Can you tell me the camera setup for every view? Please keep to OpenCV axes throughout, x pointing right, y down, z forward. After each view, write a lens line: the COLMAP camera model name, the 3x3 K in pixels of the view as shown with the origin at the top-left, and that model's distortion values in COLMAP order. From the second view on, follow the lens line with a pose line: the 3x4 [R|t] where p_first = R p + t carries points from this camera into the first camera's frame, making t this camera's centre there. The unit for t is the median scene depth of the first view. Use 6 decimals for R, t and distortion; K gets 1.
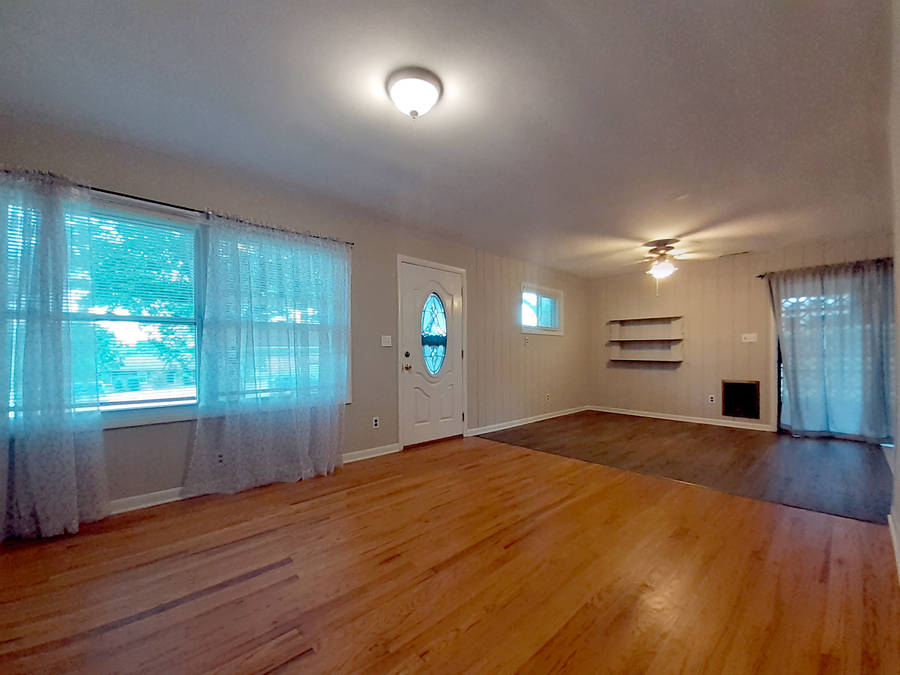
lens RADIAL K [[359.6, 0, 446.8], [0, 359.6, 354.7], [0, 0, 1]] dist [-0.018277, -0.000170]
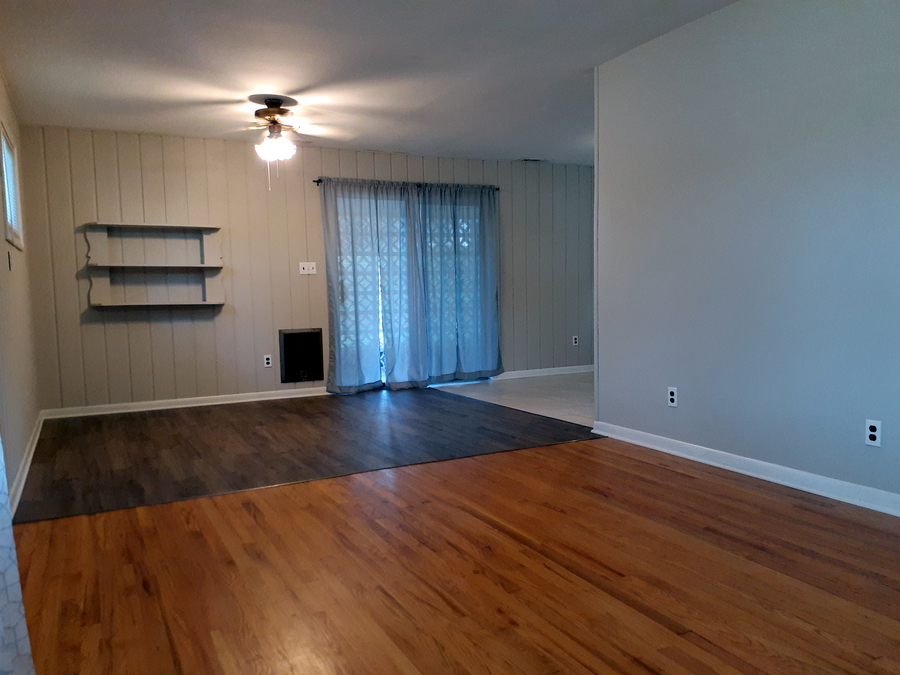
lens RADIAL K [[711.4, 0, 450.0], [0, 711.4, 337.5], [0, 0, 1]] dist [0.007608, 0.000257]
pose [[0.259835, -0.067400, 0.963298, -0.442574], [0.019920, 0.997723, 0.064436, 0.004784], [-0.965447, 0.002446, 0.260586, 0.369988]]
